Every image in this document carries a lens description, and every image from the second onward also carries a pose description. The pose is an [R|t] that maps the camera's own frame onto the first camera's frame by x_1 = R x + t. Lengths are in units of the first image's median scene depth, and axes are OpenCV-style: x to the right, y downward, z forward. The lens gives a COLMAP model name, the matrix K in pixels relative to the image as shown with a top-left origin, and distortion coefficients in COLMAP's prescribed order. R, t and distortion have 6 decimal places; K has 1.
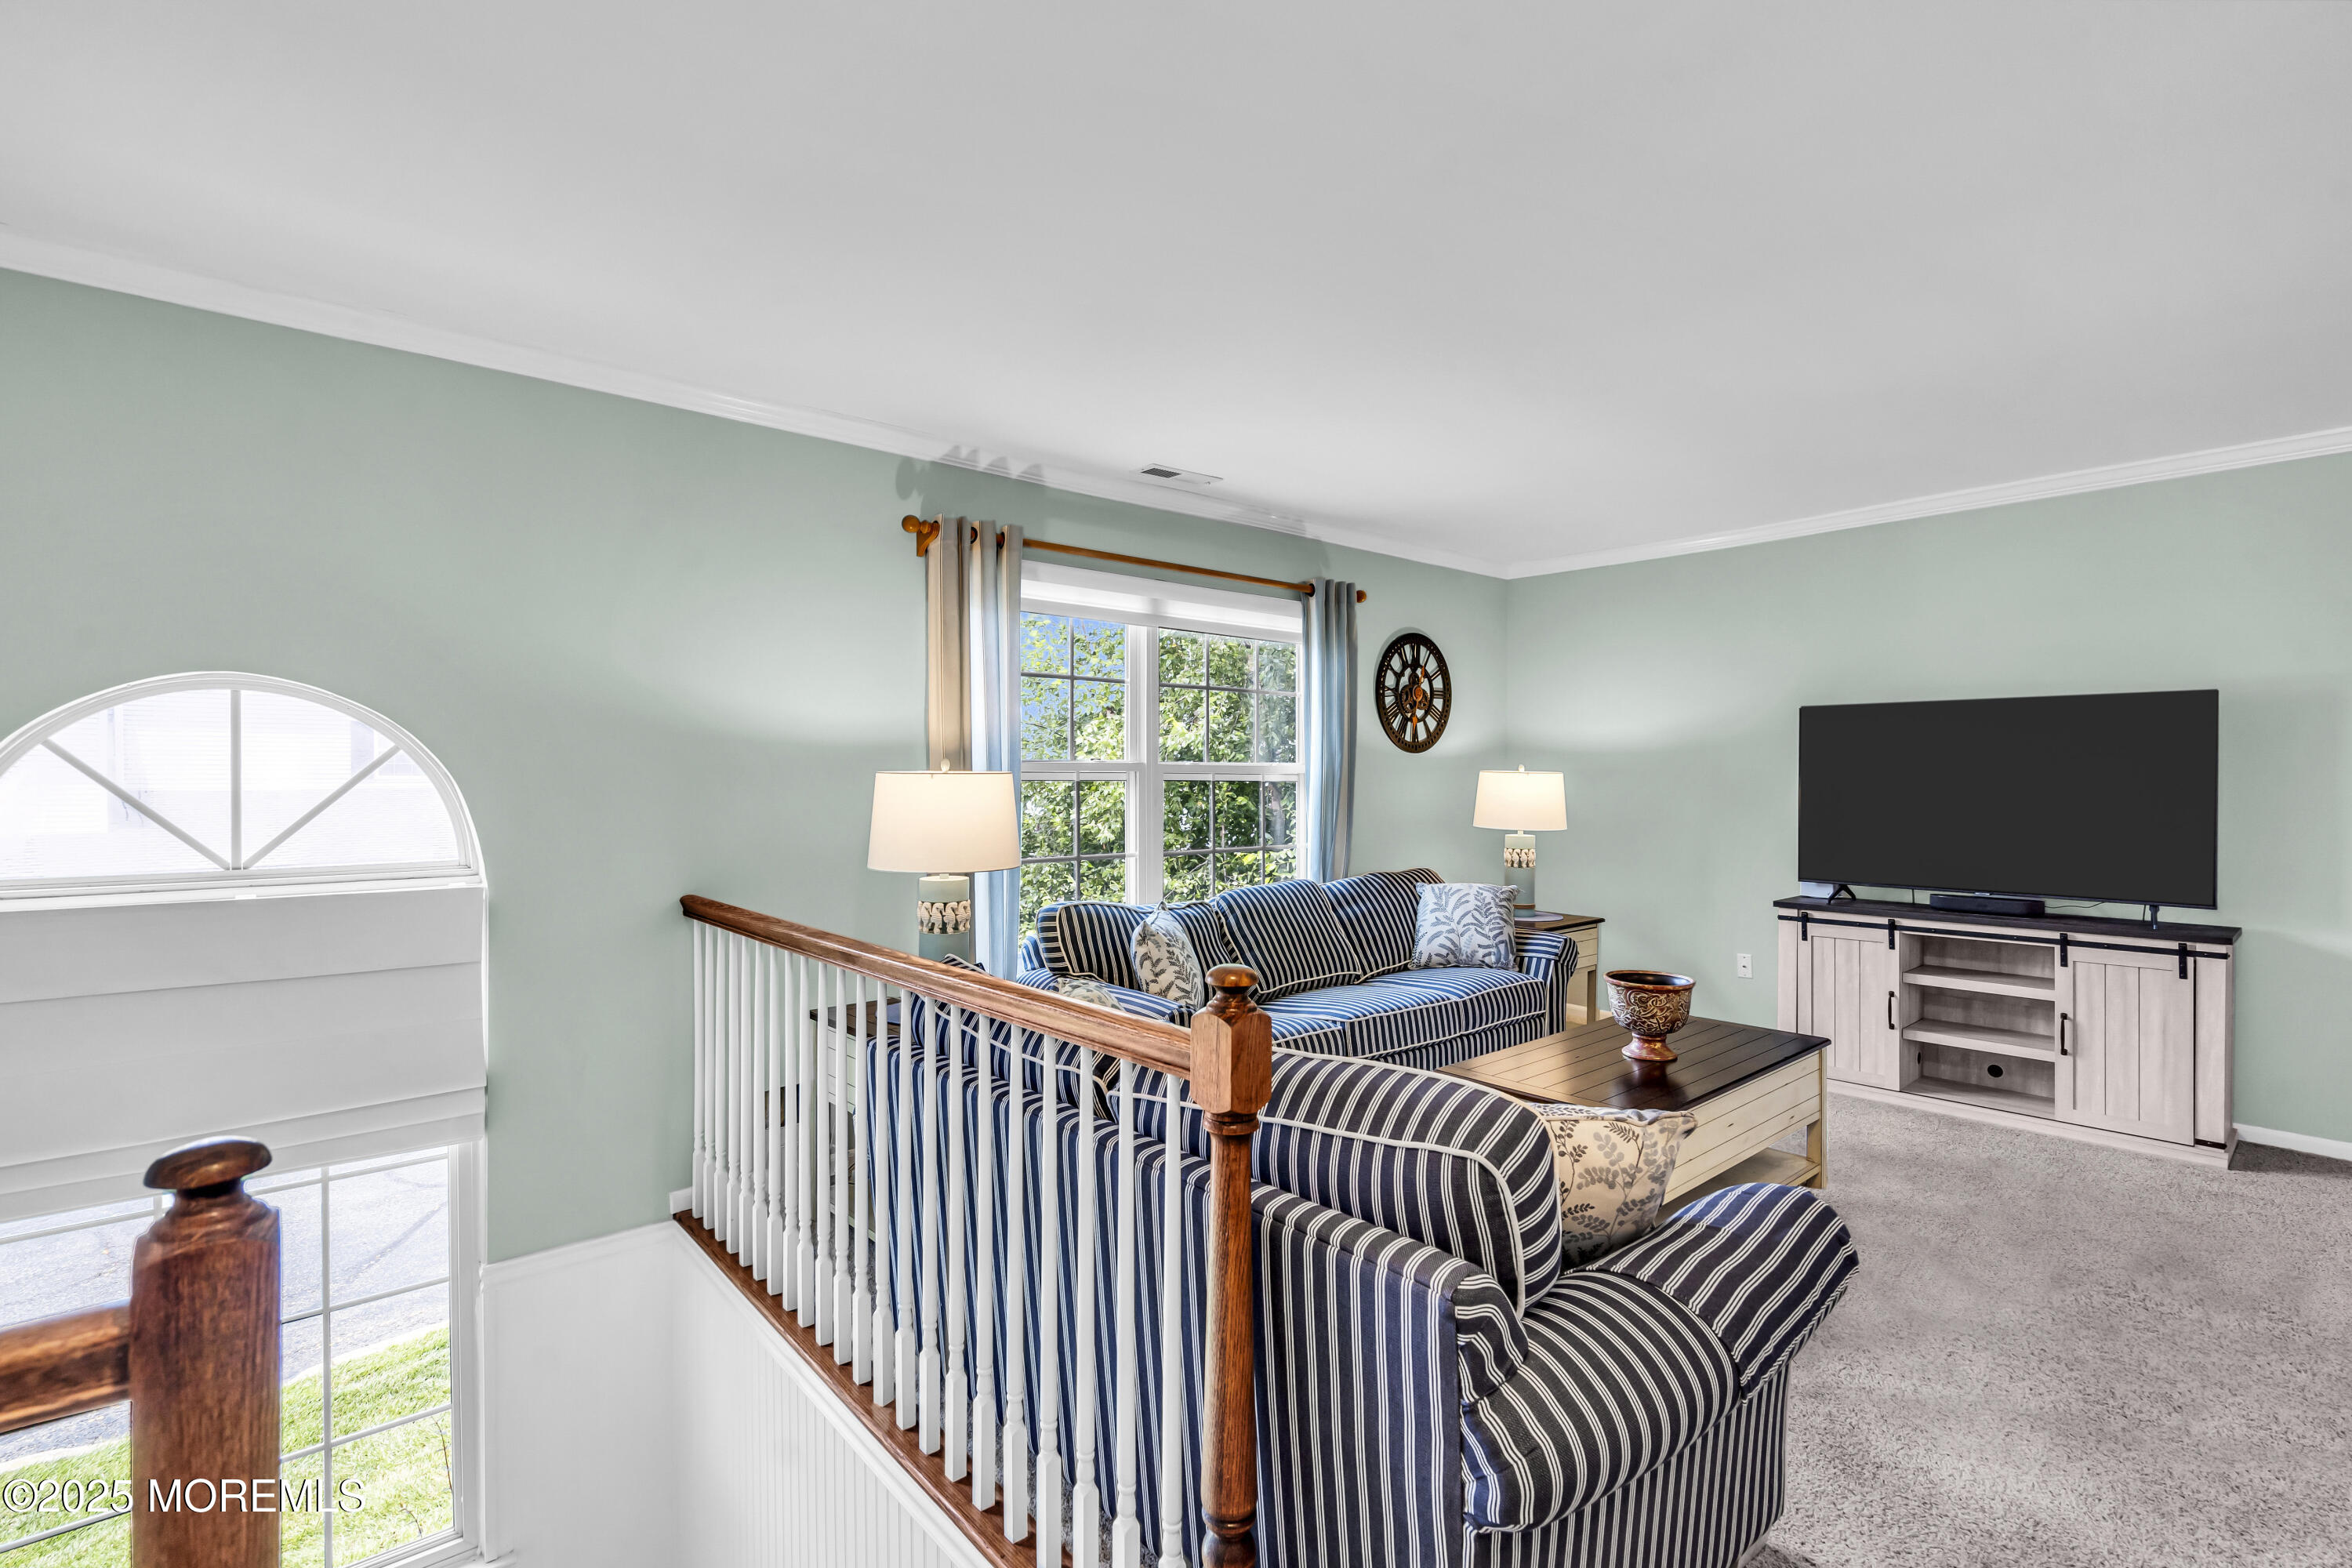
lens RADIAL K [[1092.9, 0, 1158.4], [0, 1092.9, 774.0], [0, 0, 1]] dist [-0.000314, 0.000860]
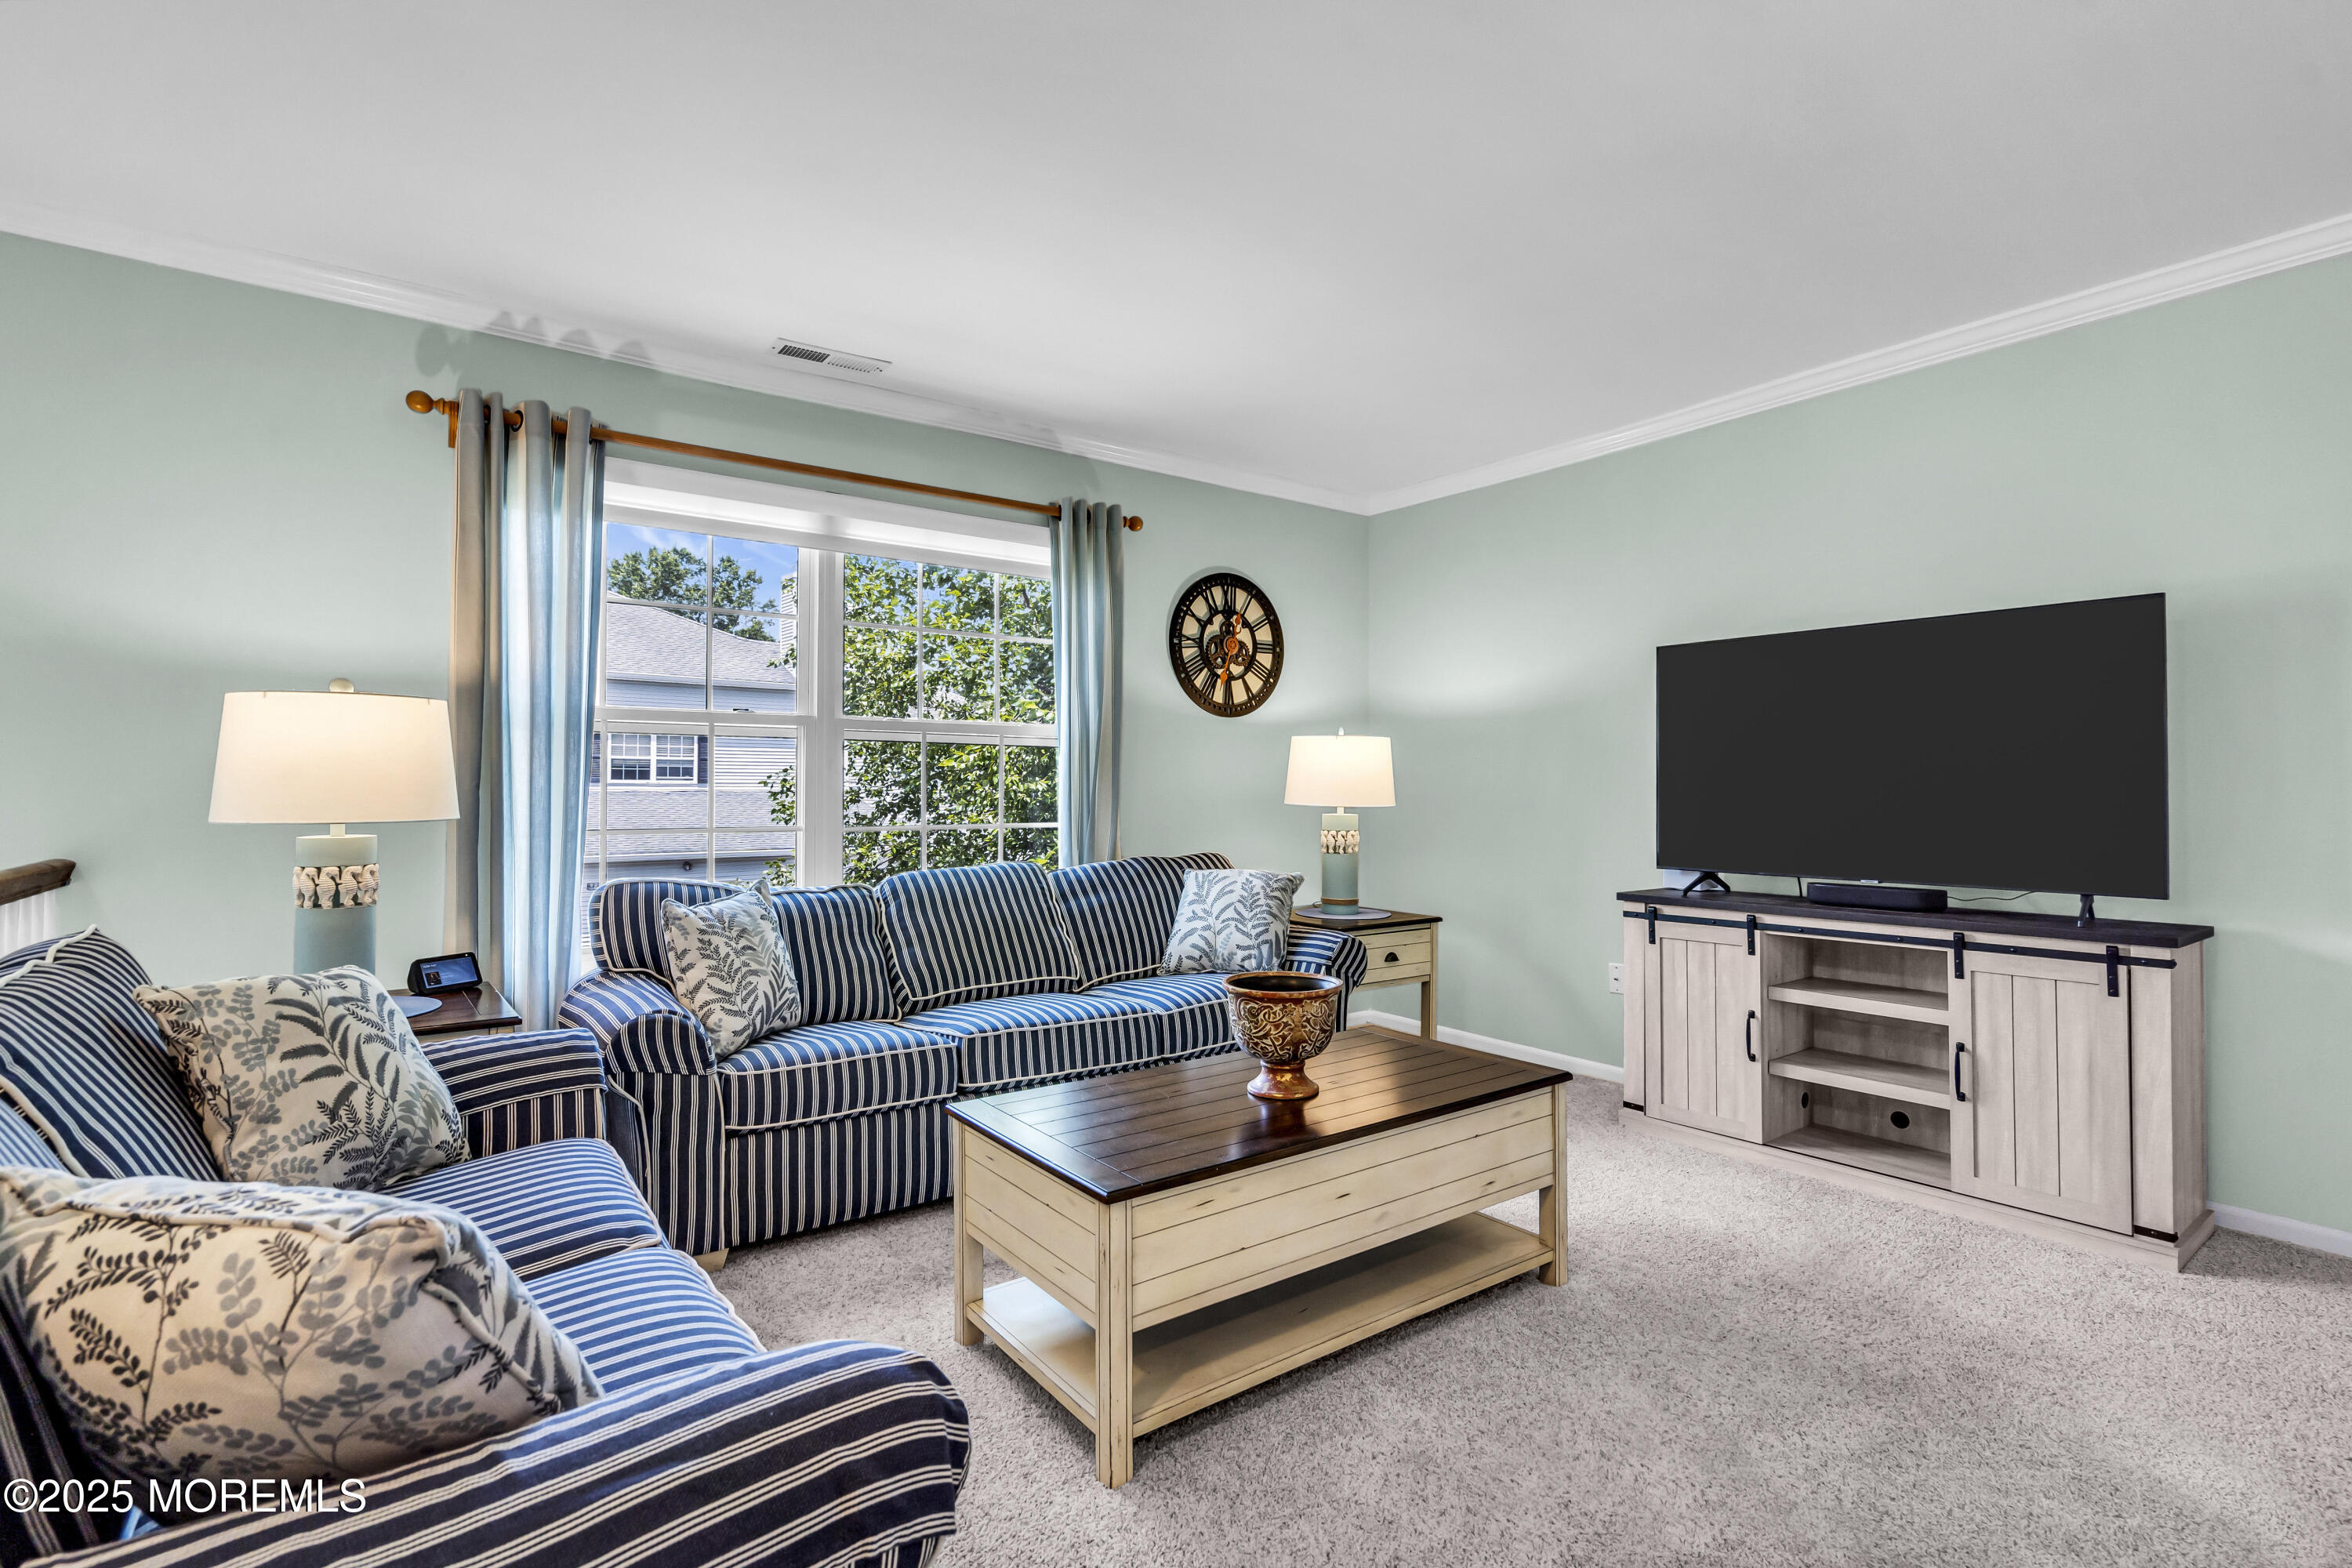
lens RADIAL K [[1092.9, 0, 1186.3], [0, 1092.9, 776.5], [0, 0, 1]] dist [-0.000314, 0.000860]
pose [[0.997111, -0.000293, -0.075952, 0.335929], [-0.000817, 0.999893, -0.014586, 0.047926], [0.075948, 0.014606, 0.997005, 0.212974]]
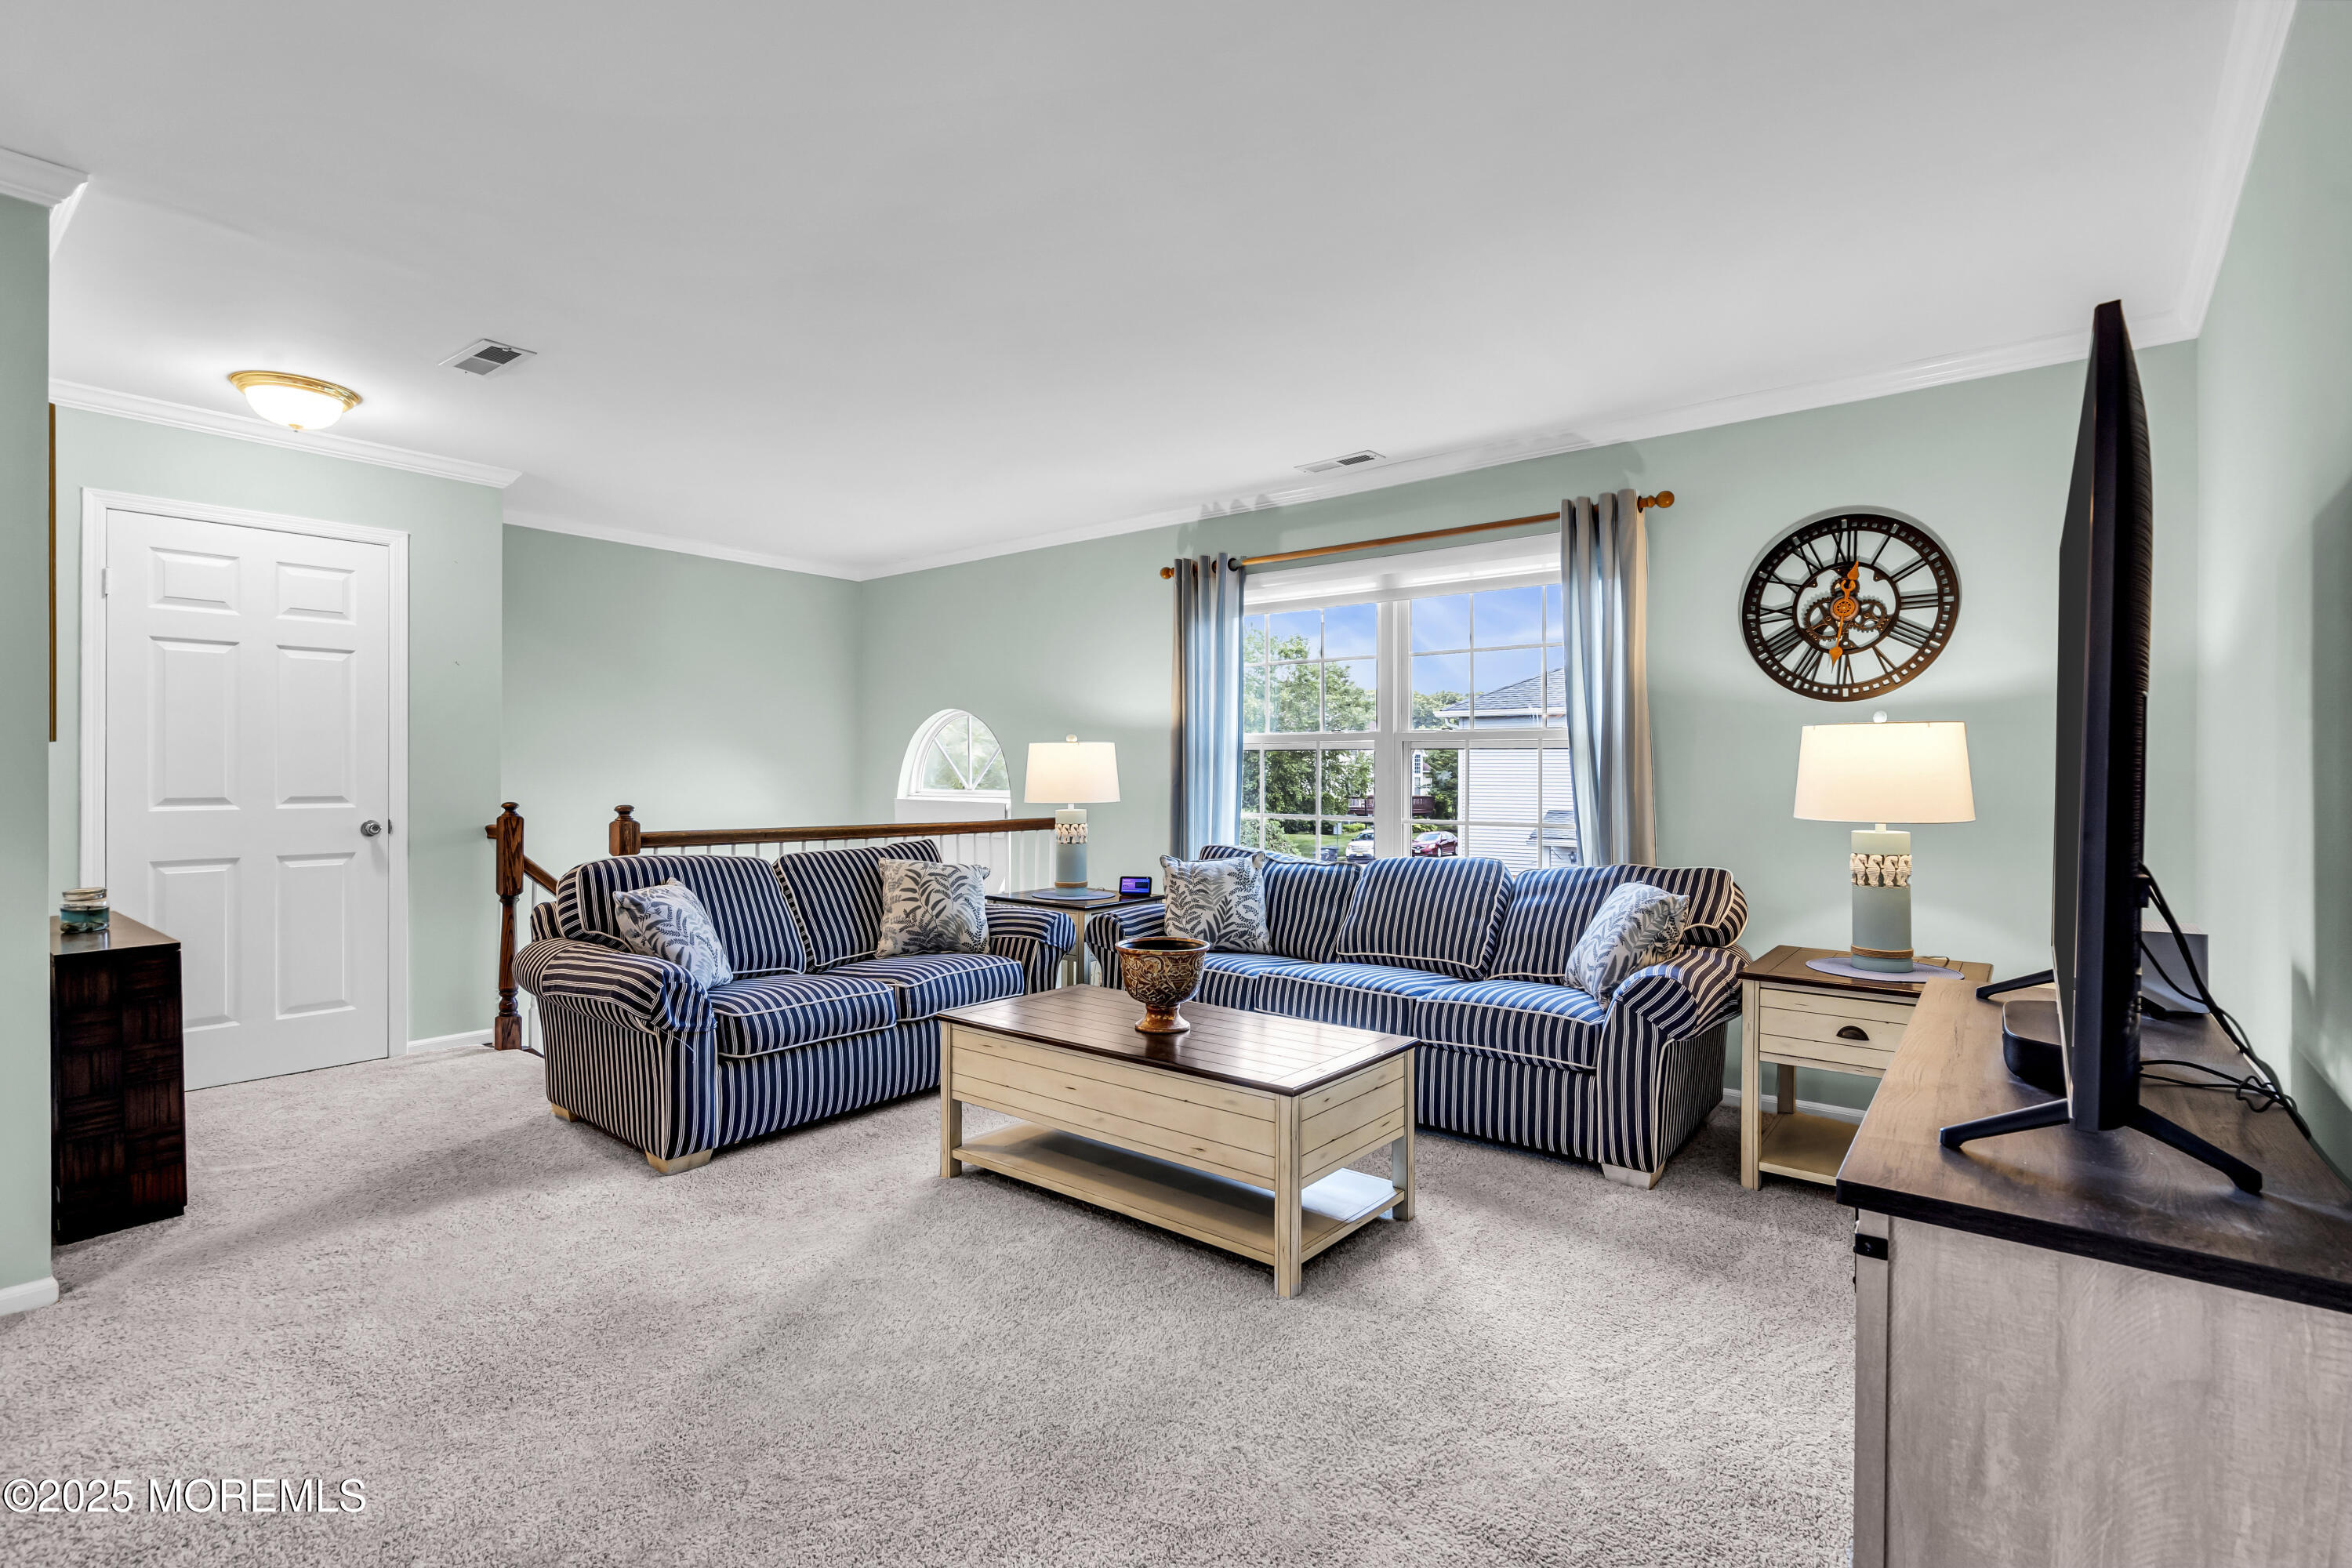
lens RADIAL K [[1092.9, 0, 1165.8], [0, 1092.9, 777.4], [0, 0, 1]] dist [-0.000314, 0.000860]
pose [[0.179533, 0.003865, -0.983744, 1.007601], [-0.006141, 0.999977, 0.002808, 0.033115], [0.983733, 0.005537, 0.179552, 0.620457]]
